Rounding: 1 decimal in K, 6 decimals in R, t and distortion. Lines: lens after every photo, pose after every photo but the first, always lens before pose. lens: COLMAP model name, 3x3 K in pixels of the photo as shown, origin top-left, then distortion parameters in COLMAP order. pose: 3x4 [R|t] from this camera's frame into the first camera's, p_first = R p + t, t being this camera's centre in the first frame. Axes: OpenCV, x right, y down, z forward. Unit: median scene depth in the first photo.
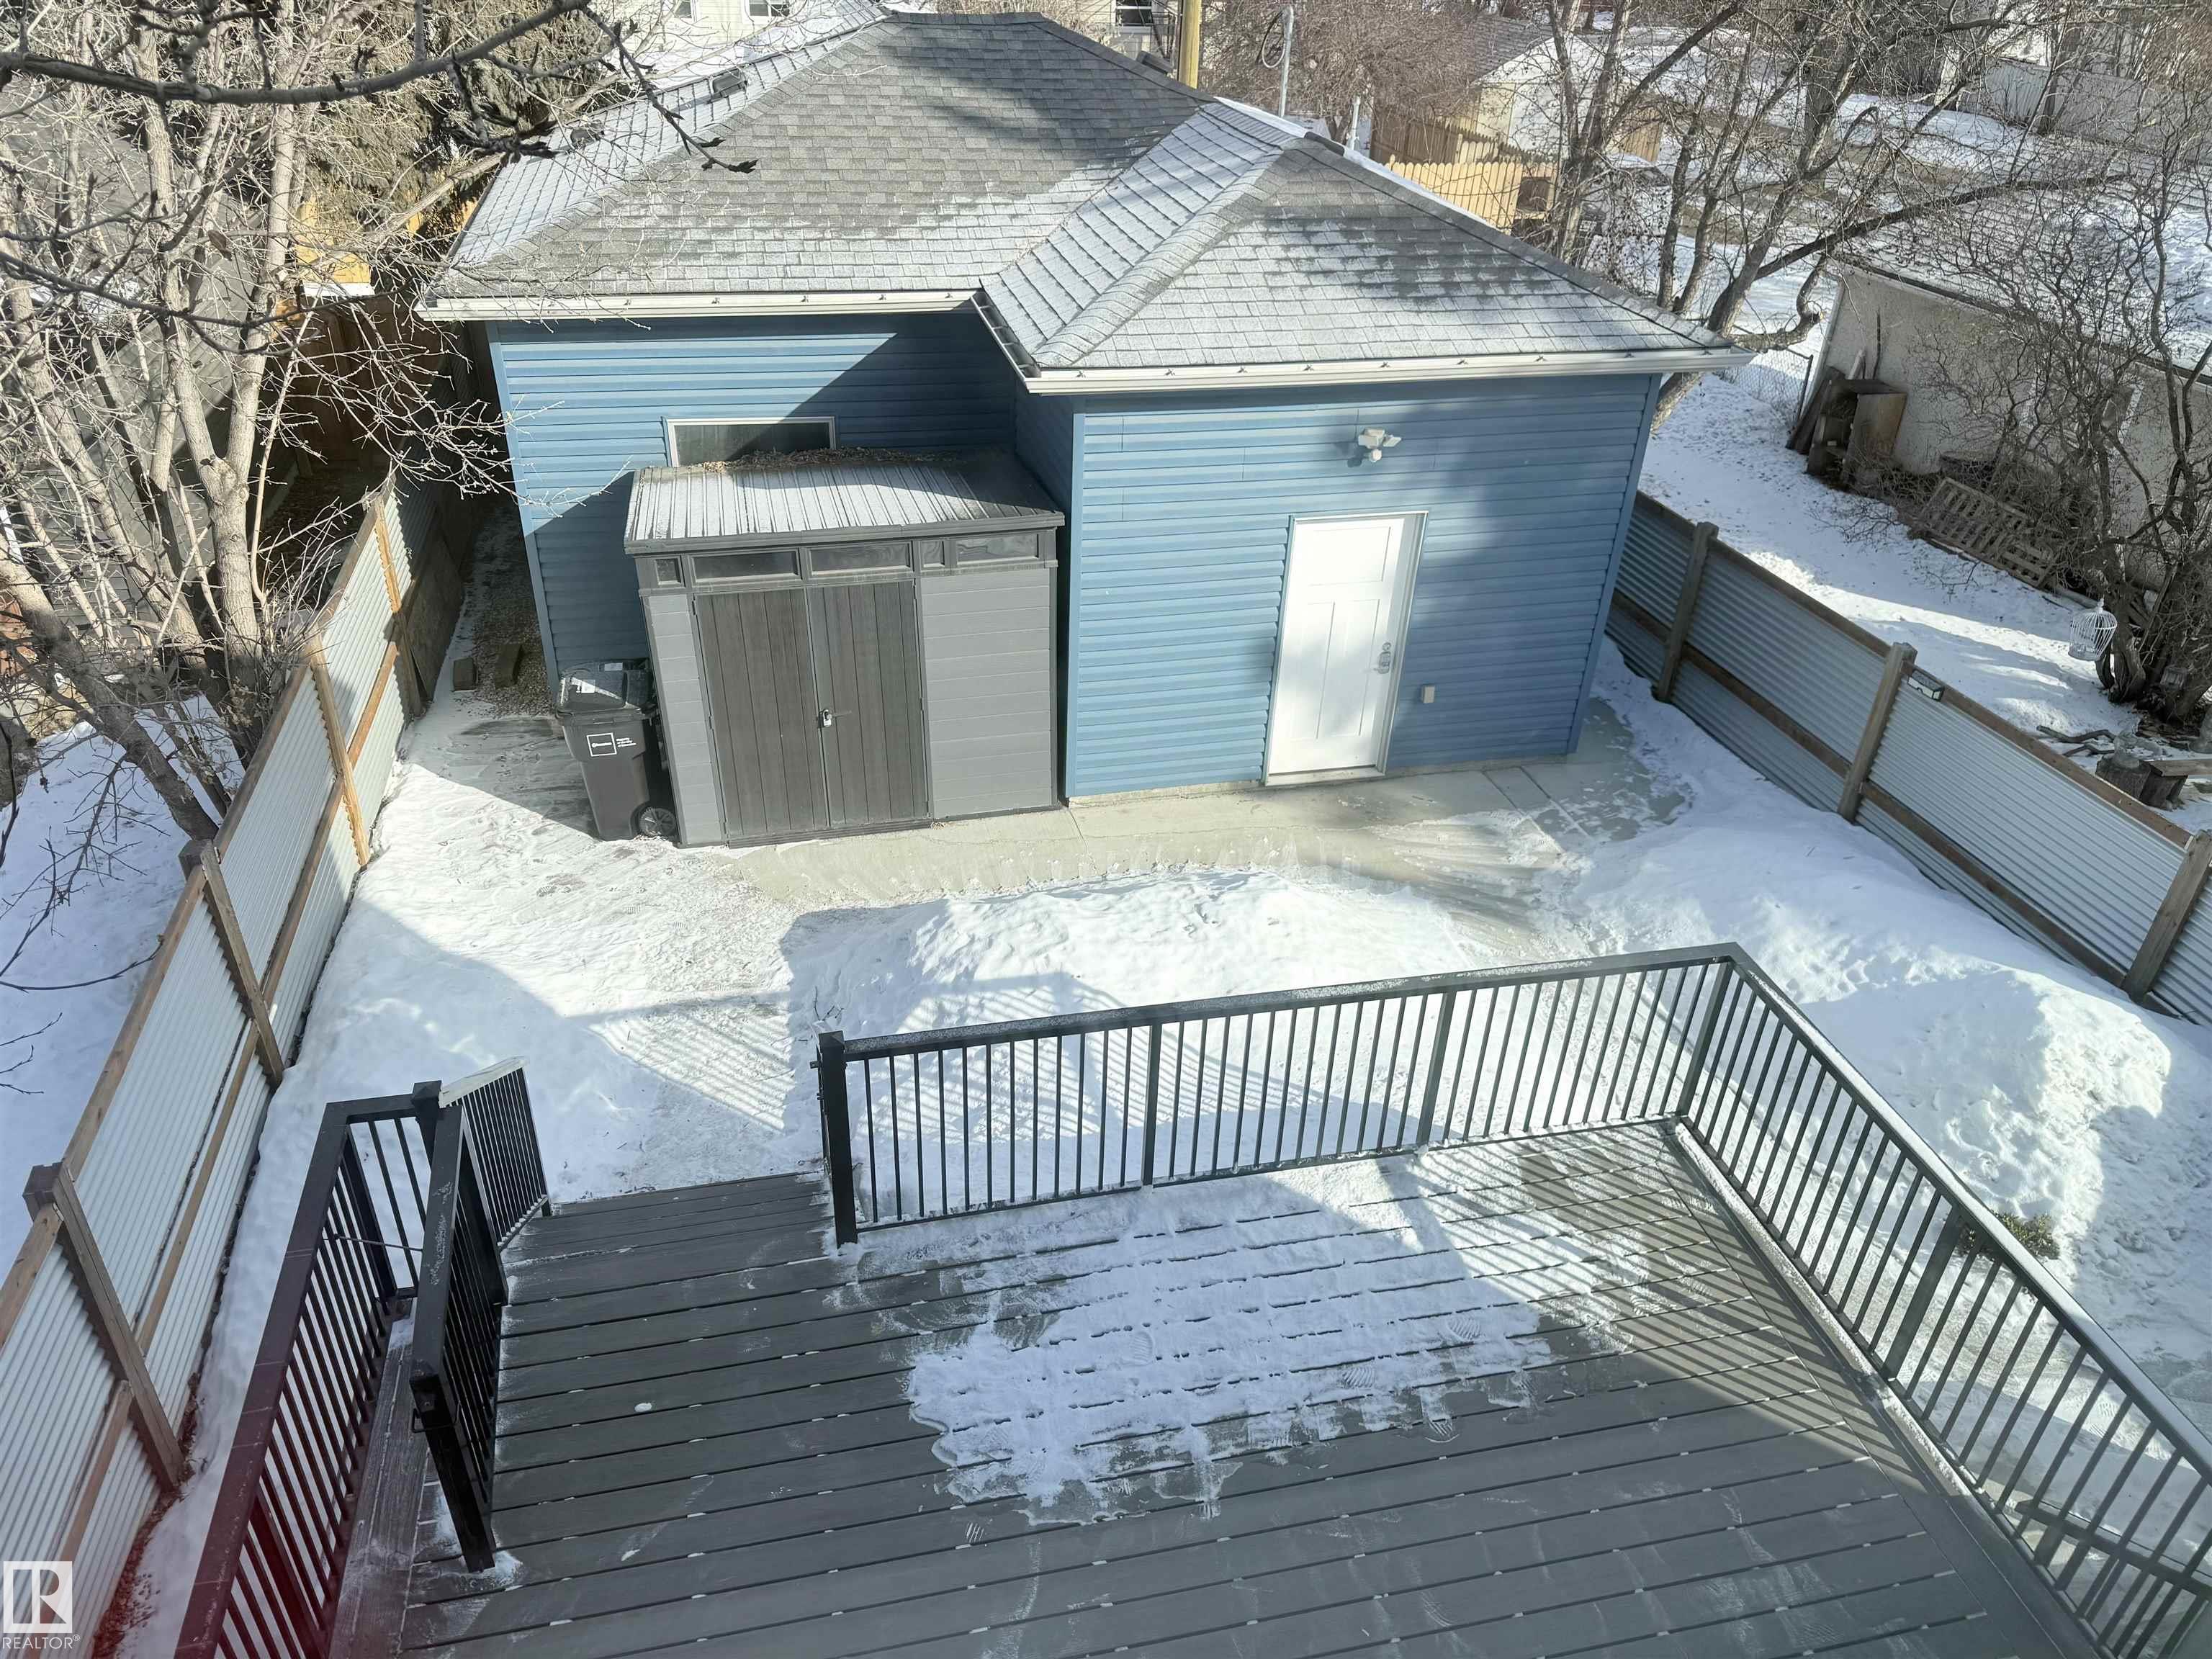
lens RADIAL K [[1536.2, 0, 1106.0], [0, 1536.2, 829.5], [0, 0, 1]] dist [0.168899, -0.308863]
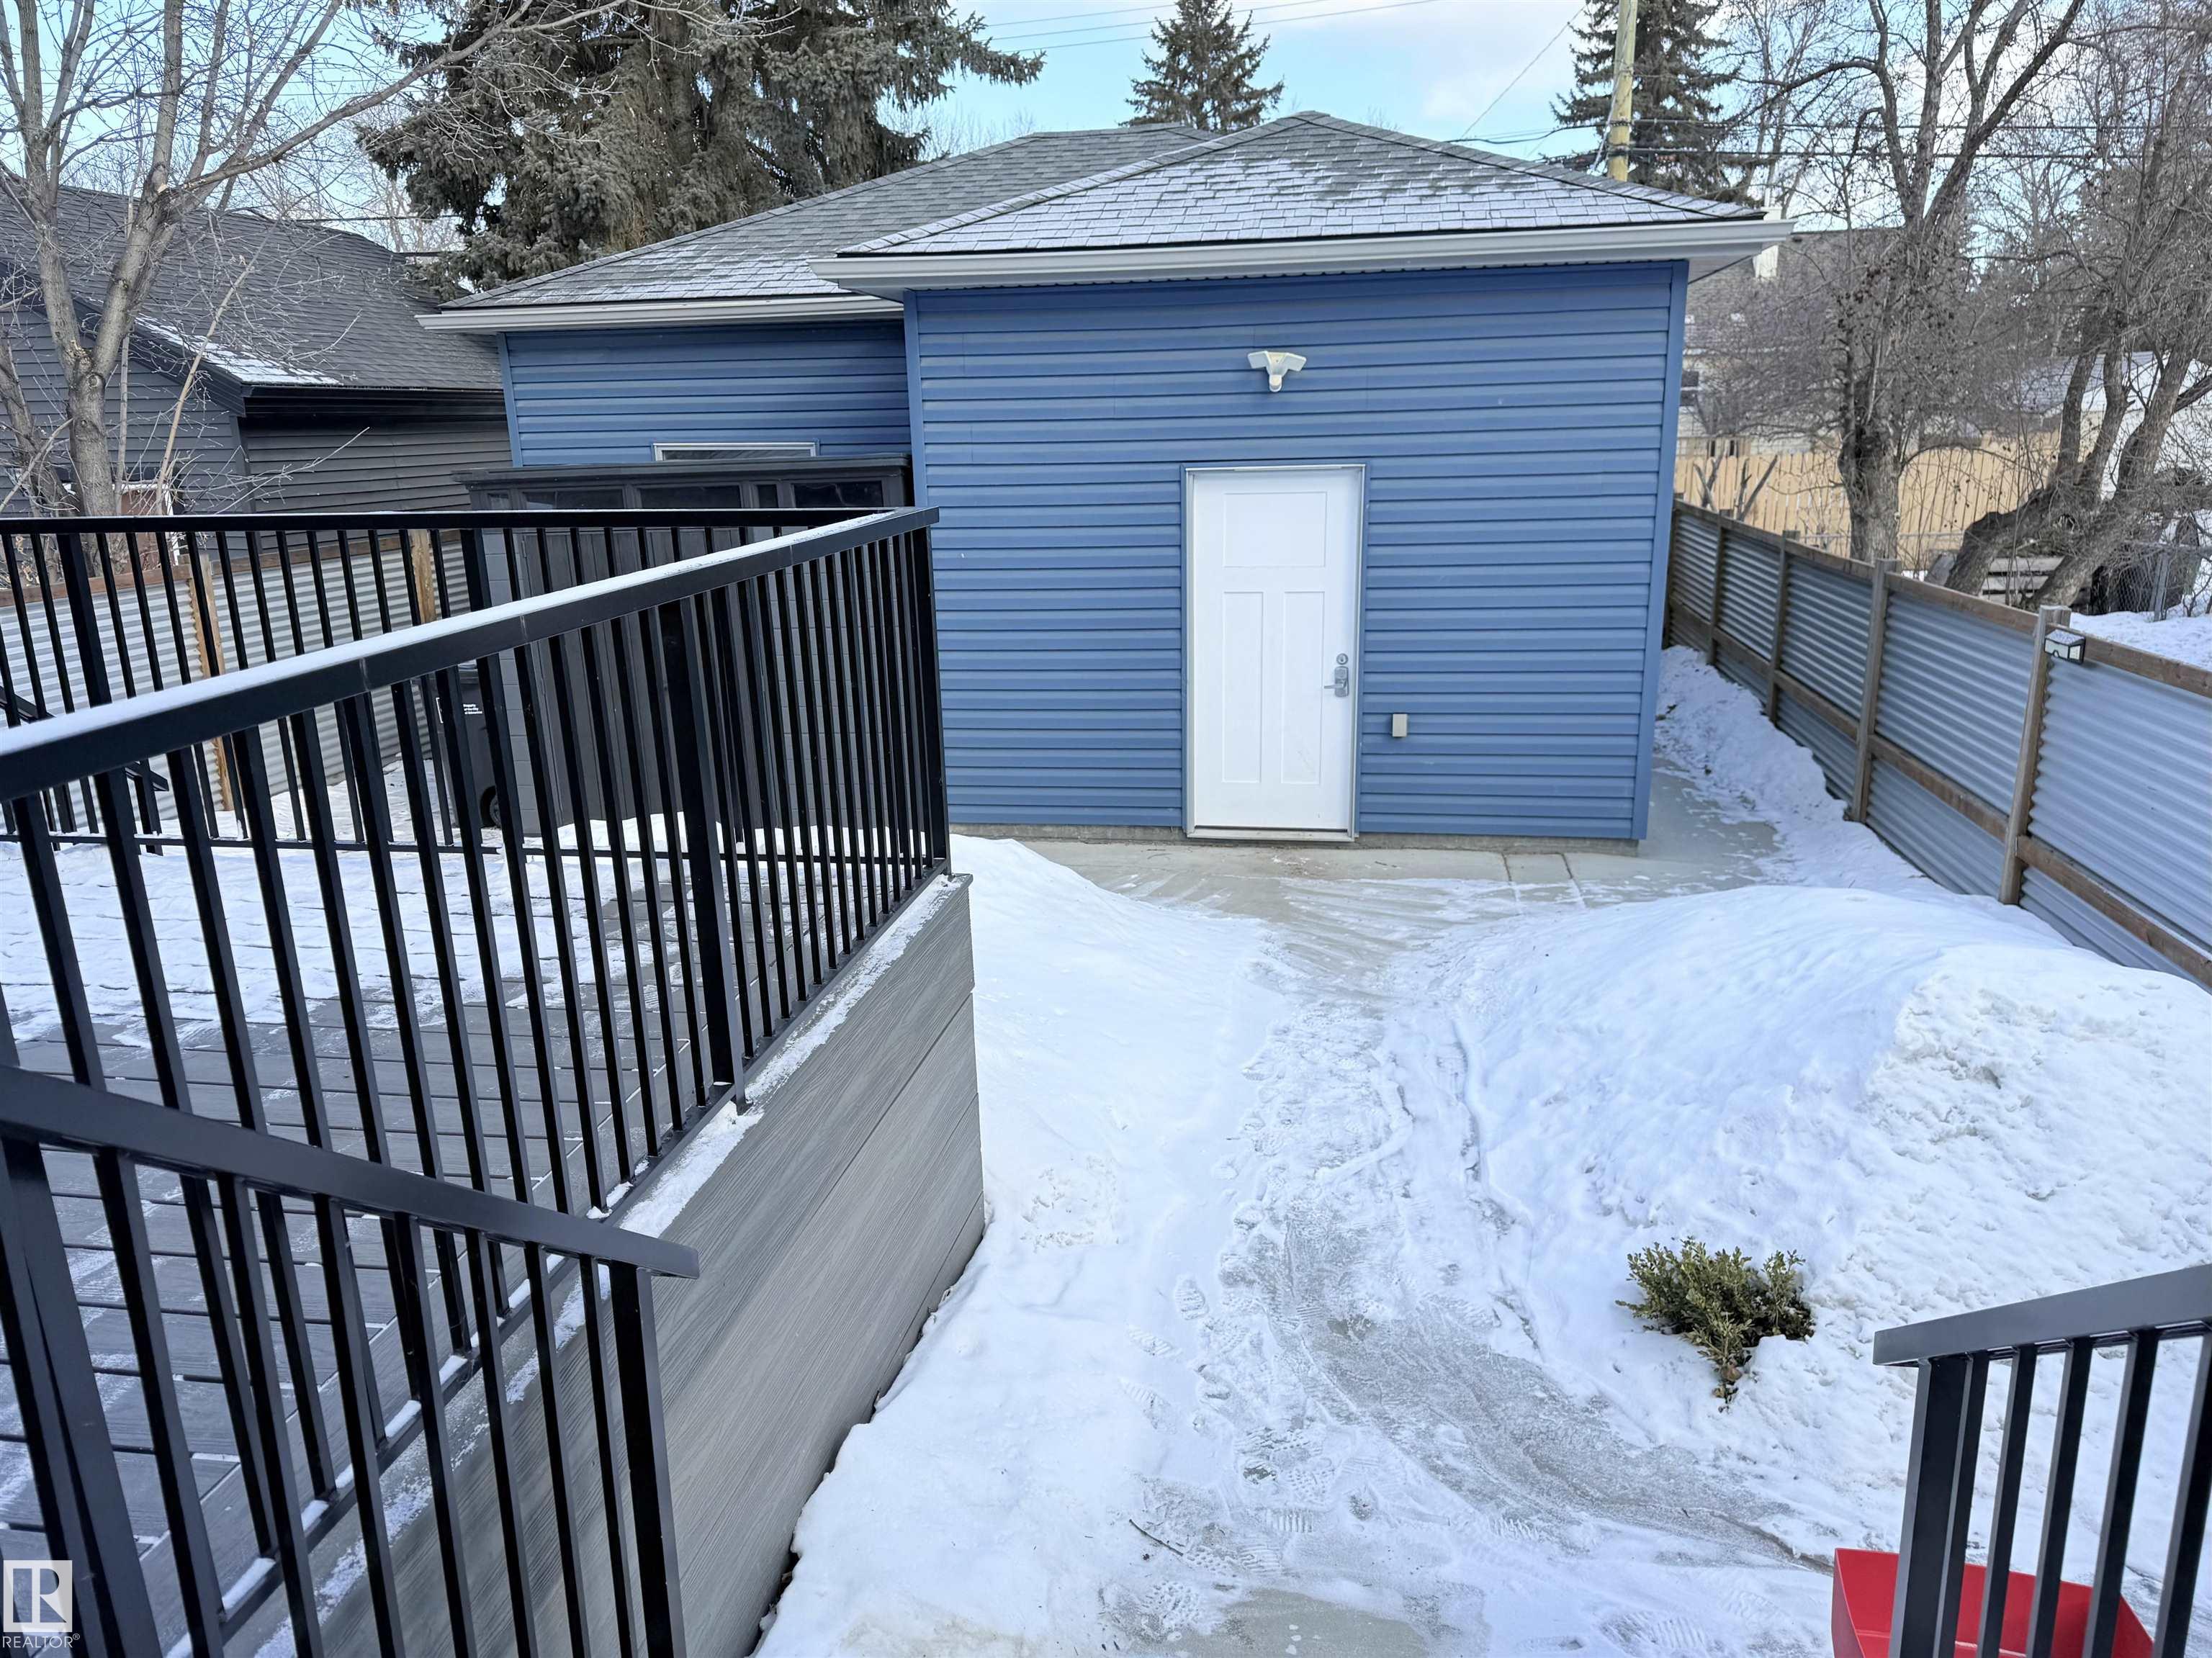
lens RADIAL K [[1536.1, 0, 1106.0], [0, 1536.1, 829.0], [0, 0, 1]] dist [0.168899, -0.308863]
pose [[0.918994, 0.045518, -0.391635, 0.377678], [-0.155120, 0.954948, -0.253008, 0.175657], [0.362474, 0.293263, 0.884652, 0.300029]]
